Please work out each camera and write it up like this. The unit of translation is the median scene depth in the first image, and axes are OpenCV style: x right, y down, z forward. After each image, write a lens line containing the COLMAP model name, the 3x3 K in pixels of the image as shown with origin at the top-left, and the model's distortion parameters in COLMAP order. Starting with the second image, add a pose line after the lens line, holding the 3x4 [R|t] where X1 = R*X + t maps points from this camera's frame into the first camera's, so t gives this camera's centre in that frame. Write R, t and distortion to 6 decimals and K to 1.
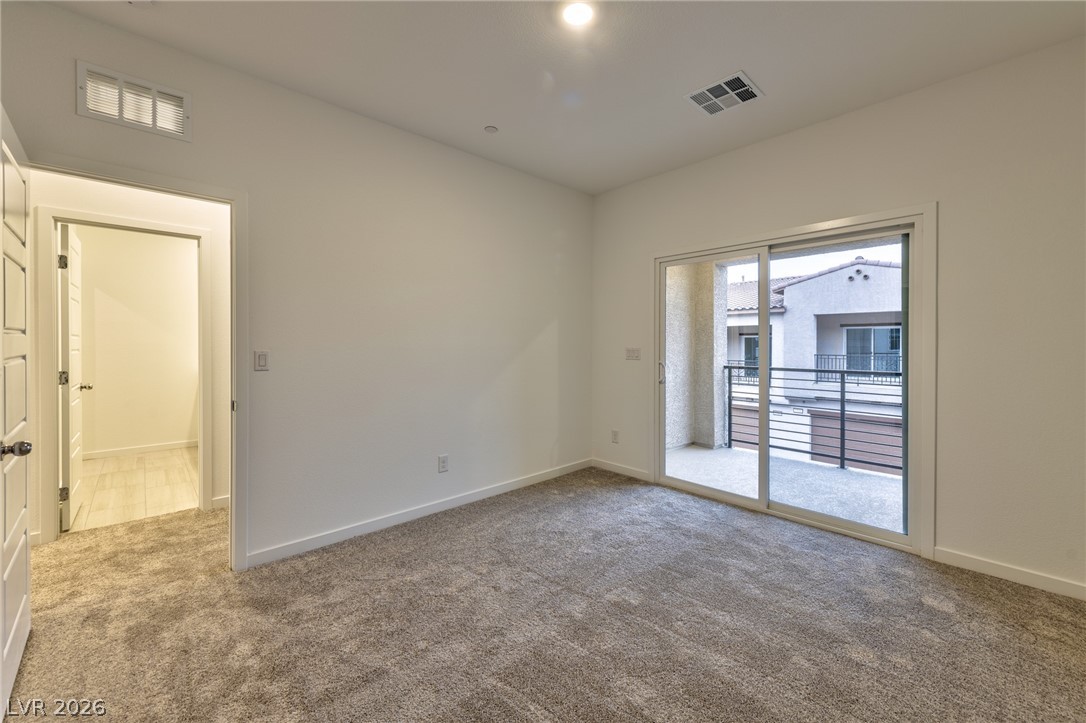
lens RADIAL K [[441.0, 0, 558.2], [0, 441.0, 350.1], [0, 0, 1]] dist [0.000847, 0.000175]
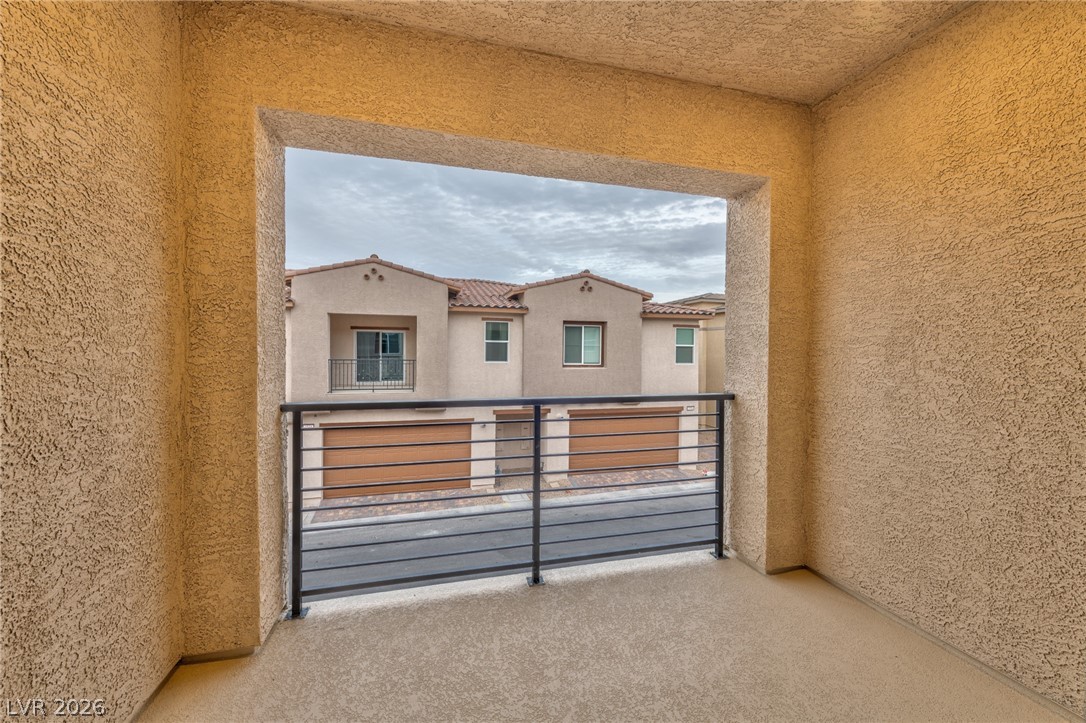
lens RADIAL K [[441.0, 0, 558.2], [0, 441.0, 350.1], [0, 0, 1]] dist [0.000847, 0.000175]
pose [[0.489559, 0.002025, 0.871968, 0.053747], [0.004321, 0.999979, -0.004748, -0.002637], [-0.871959, 0.006093, 0.489540, 0.199165]]
